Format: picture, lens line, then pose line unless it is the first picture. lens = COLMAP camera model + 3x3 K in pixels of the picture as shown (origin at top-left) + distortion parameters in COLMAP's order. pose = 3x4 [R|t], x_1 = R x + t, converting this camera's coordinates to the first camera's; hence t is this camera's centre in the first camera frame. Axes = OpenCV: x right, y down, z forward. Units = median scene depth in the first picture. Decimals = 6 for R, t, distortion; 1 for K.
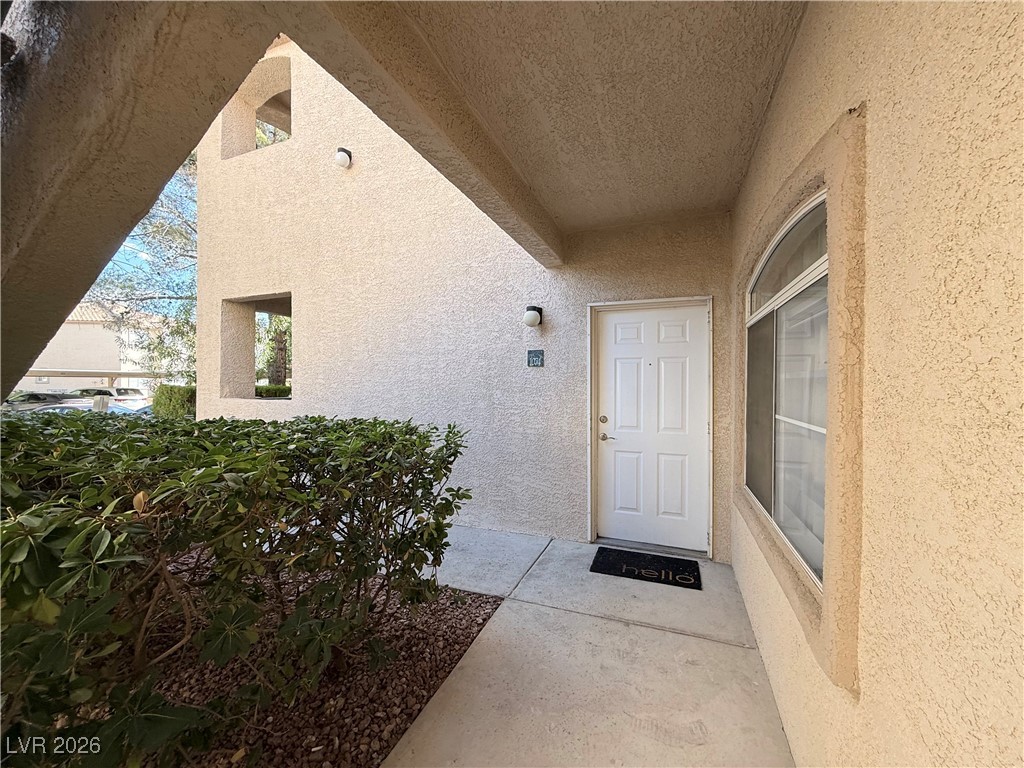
lens RADIAL K [[405.5, 0, 508.8], [0, 405.5, 384.8], [0, 0, 1]] dist [0.000263, -0.000025]
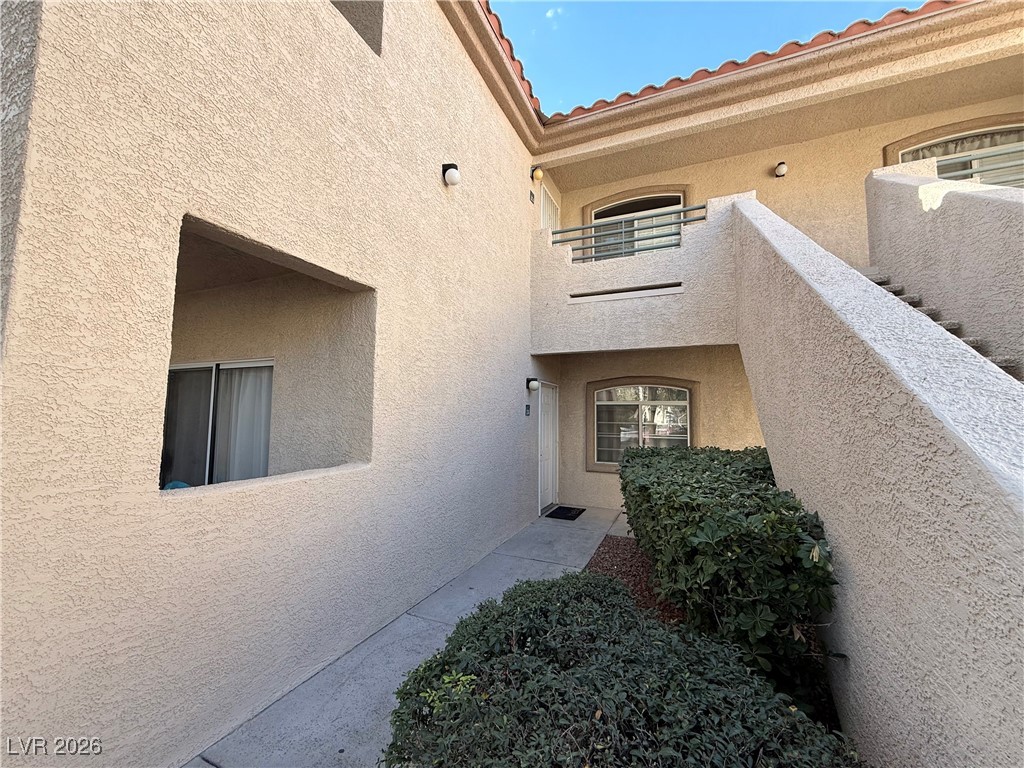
lens RADIAL K [[405.5, 0, 508.8], [0, 405.5, 384.8], [0, 0, 1]] dist [0.000263, -0.000025]
pose [[0.038766, 0.069603, 0.996821, -1.194311], [-0.003973, 0.997574, -0.069501, -0.041818], [-0.999240, -0.001267, 0.038949, 0.805162]]
